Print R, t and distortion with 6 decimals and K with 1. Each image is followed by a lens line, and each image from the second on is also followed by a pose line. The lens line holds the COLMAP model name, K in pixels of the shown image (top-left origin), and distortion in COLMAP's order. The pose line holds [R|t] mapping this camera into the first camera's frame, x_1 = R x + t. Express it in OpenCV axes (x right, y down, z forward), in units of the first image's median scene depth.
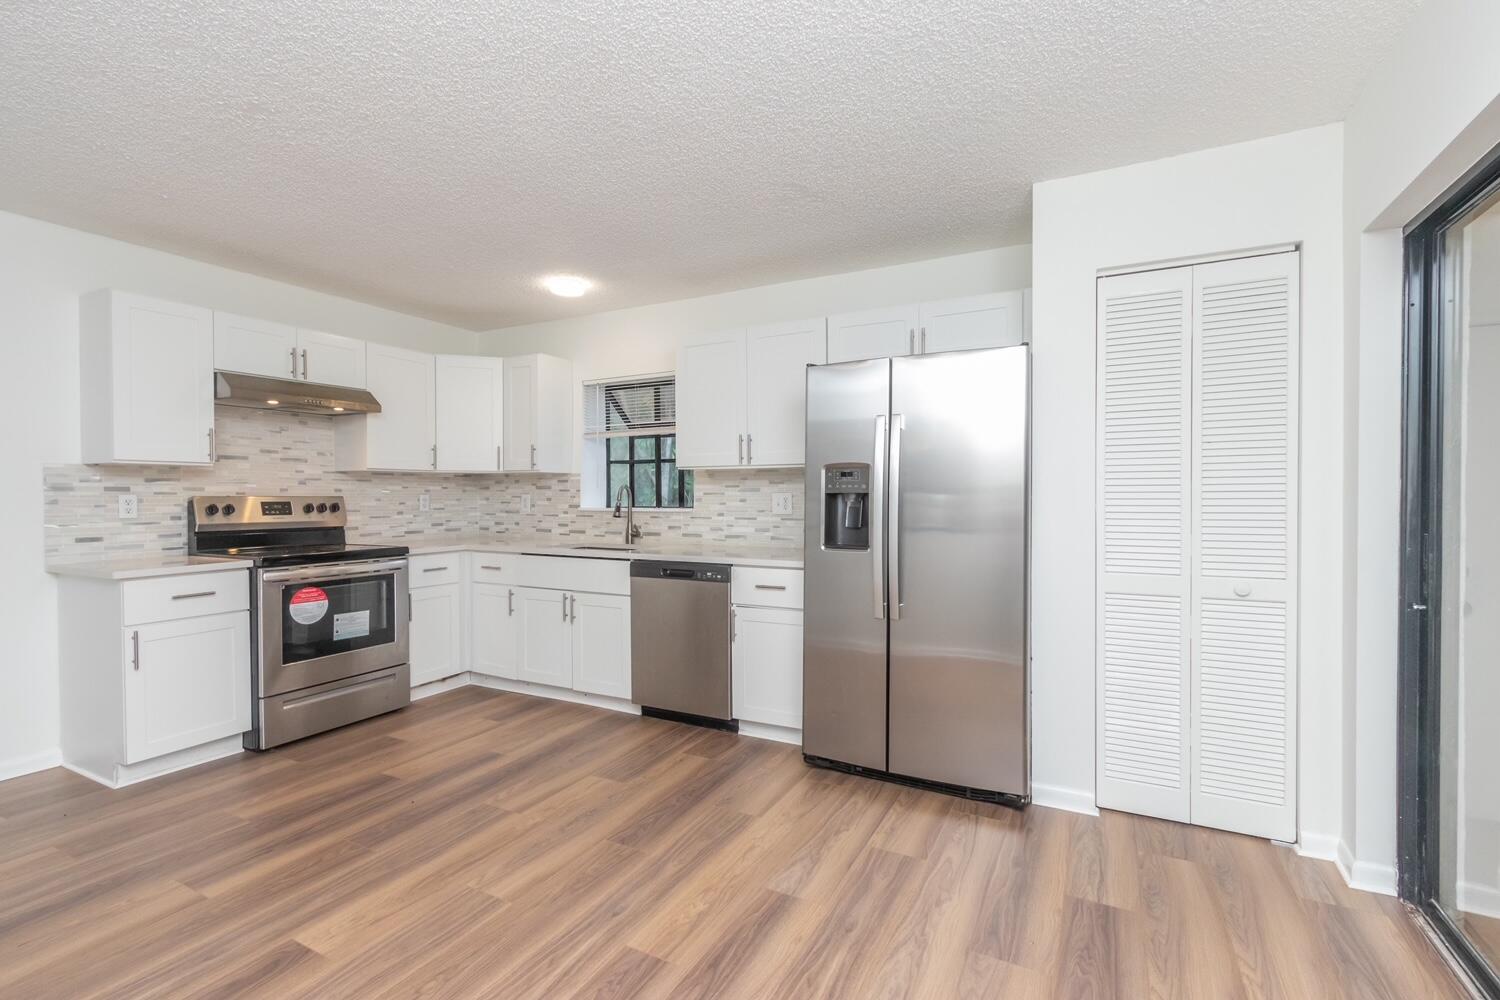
lens RADIAL K [[687.7, 0, 744.7], [0, 687.7, 503.5], [0, 0, 1]] dist [0.005486, -0.000277]
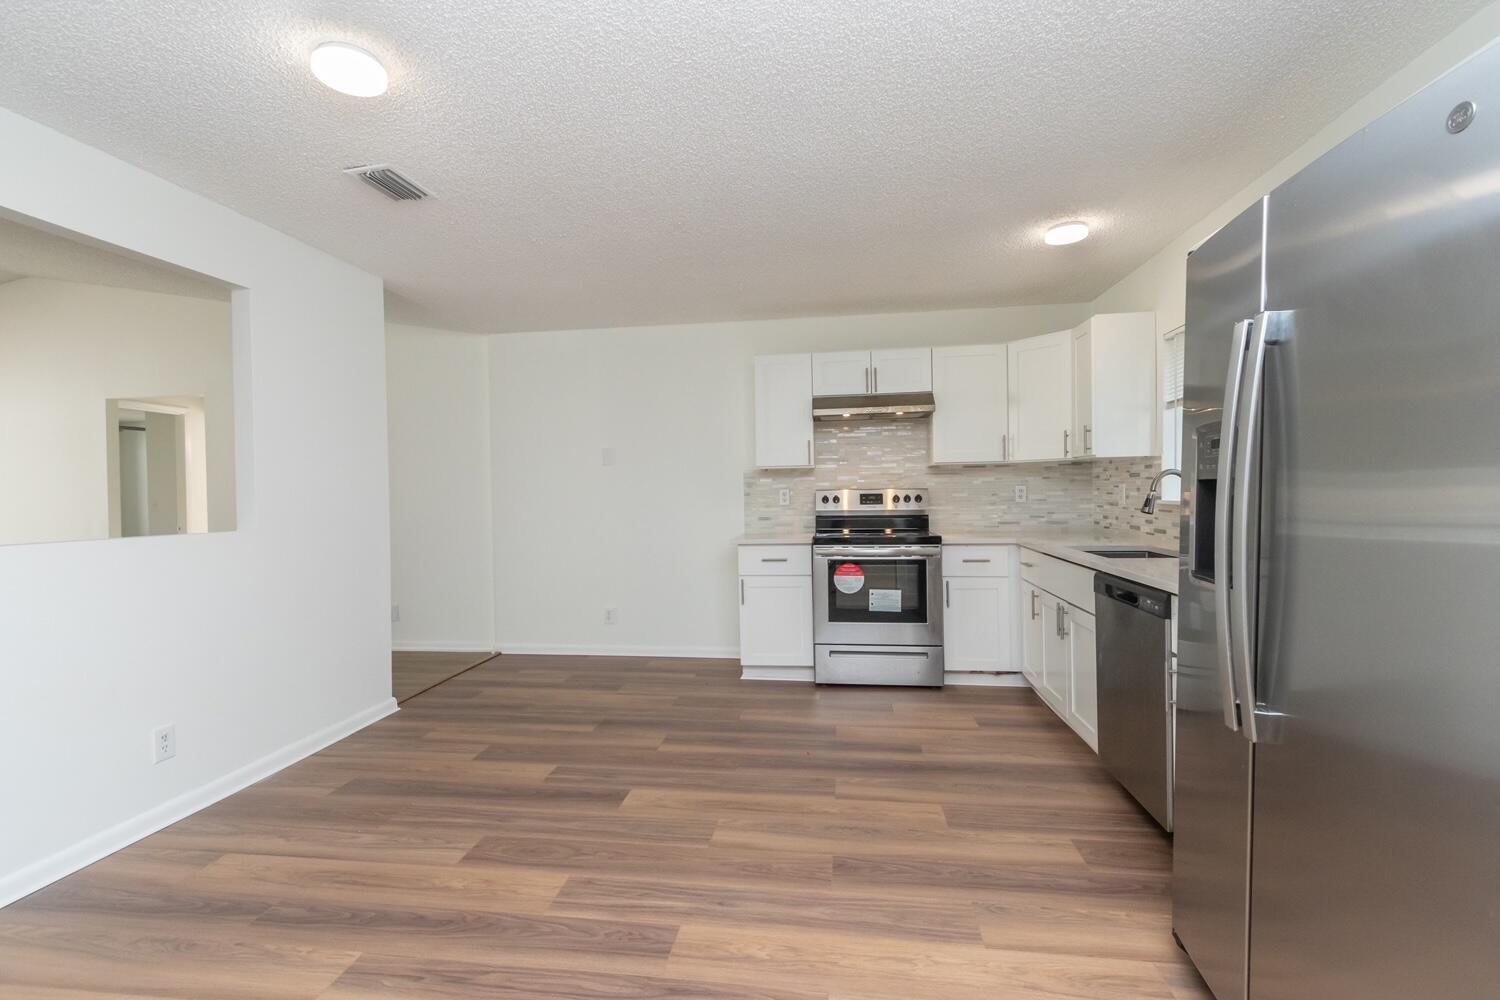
lens RADIAL K [[687.7, 0, 744.2], [0, 687.7, 500.0], [0, 0, 1]] dist [0.005486, -0.000277]
pose [[0.327462, 0.008656, -0.944825, 0.464073], [0.004226, 0.999935, 0.010625, -0.005747], [0.944855, -0.007472, 0.327404, 0.419865]]
